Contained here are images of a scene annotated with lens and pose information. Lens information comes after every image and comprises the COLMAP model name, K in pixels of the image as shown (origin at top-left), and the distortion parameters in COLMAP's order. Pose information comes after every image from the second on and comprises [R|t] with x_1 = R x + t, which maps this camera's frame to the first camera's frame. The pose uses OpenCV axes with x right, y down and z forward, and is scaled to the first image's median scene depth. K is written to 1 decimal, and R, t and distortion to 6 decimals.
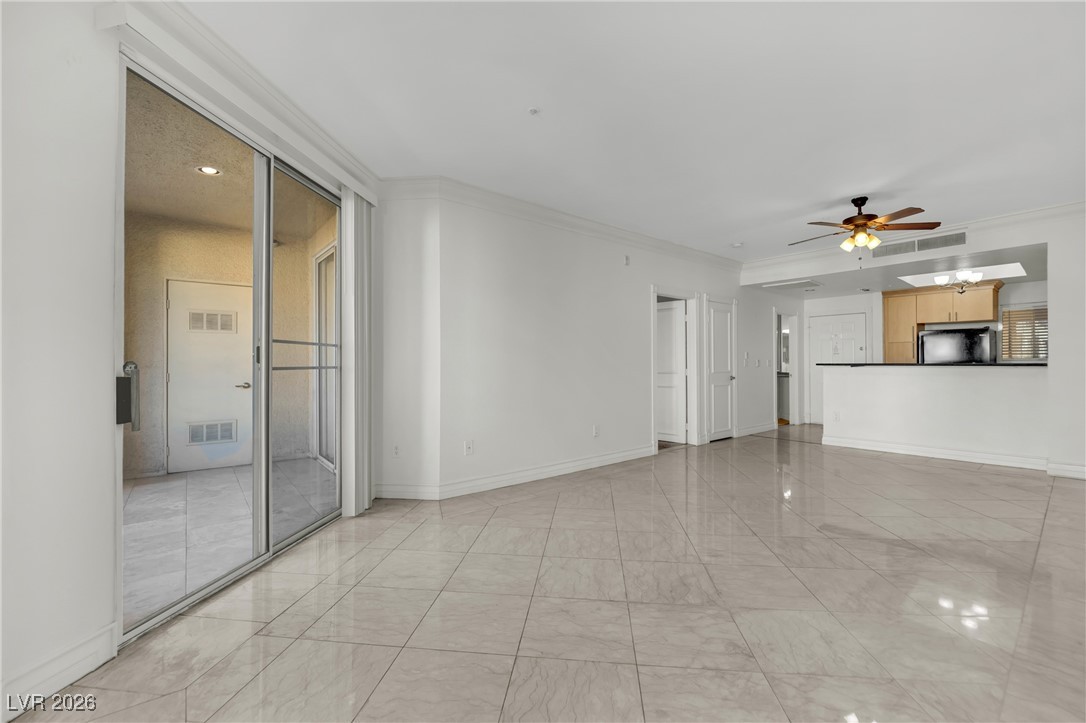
lens RADIAL K [[448.3, 0, 538.4], [0, 448.3, 365.1], [0, 0, 1]] dist [-0.023629, -0.000255]
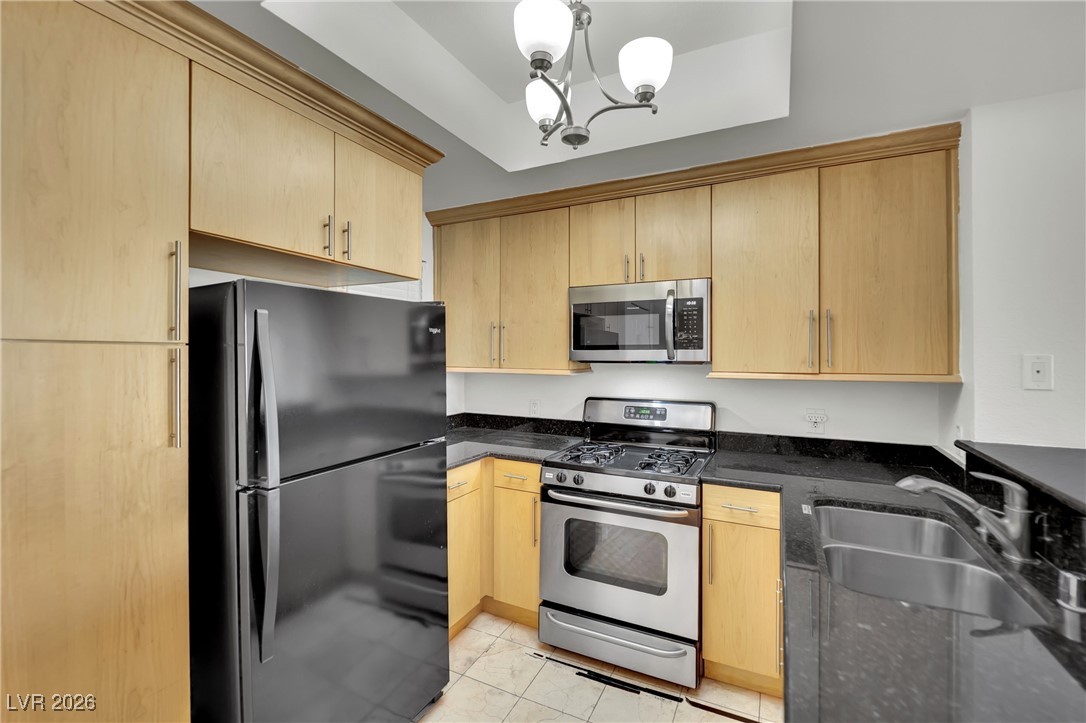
lens RADIAL K [[464.1, 0, 543.1], [0, 464.1, 355.9], [0, 0, 1]] dist [-0.015505, -0.000233]
pose [[-0.411583, -0.005509, 0.911356, 0.675399], [-0.005393, 0.999979, 0.003609, -0.051102], [-0.911356, -0.003430, -0.411604, 0.988611]]
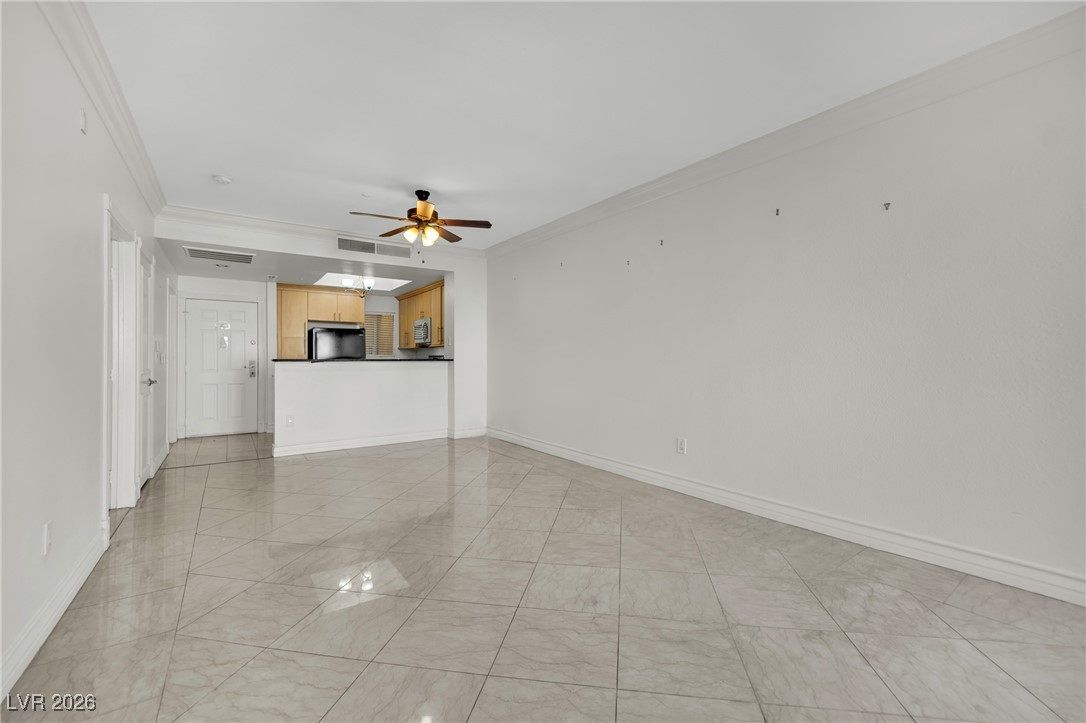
lens RADIAL K [[453.7, 0, 550.2], [0, 453.7, 355.6], [0, 0, 1]] dist [-0.015818, -0.000334]
pose [[0.040106, 0.008980, 0.999155, -0.165082], [0.002302, 0.999956, -0.009079, -0.001237], [-0.999193, 0.002664, 0.040083, 0.415261]]
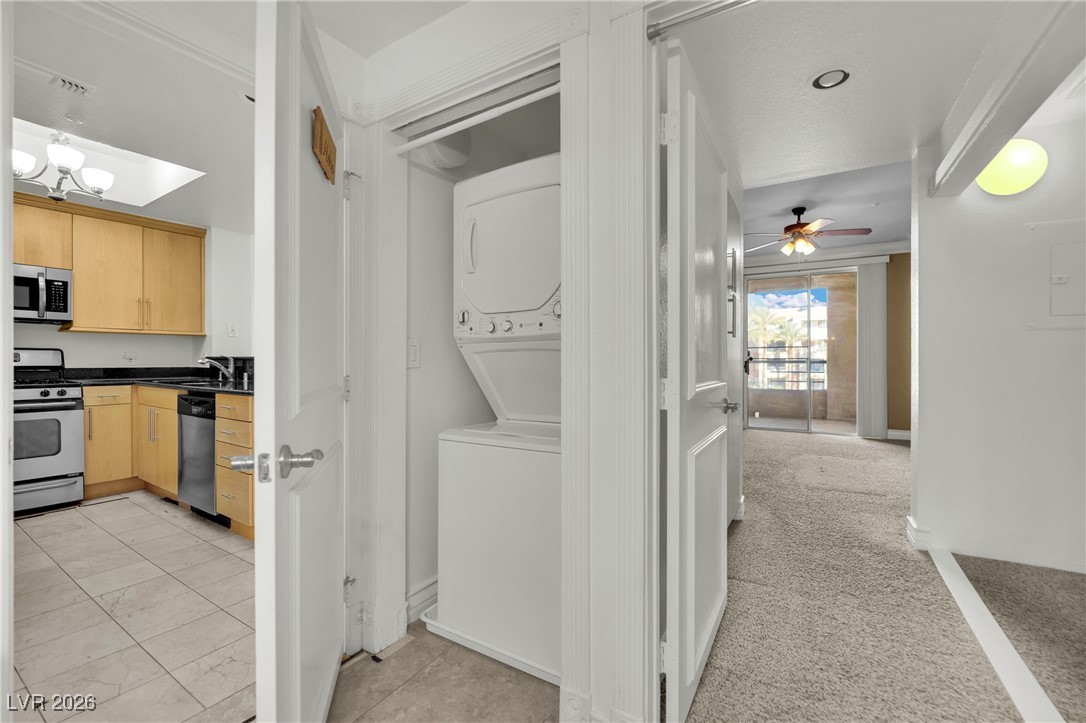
lens RADIAL K [[464.1, 0, 543.1], [0, 464.1, 355.9], [0, 0, 1]] dist [-0.015505, -0.000233]
pose [[-0.947686, -0.006001, -0.319147, 0.573767], [-0.004311, 0.999973, -0.006002, -0.005222], [0.319174, -0.004312, -0.947686, 1.420919]]
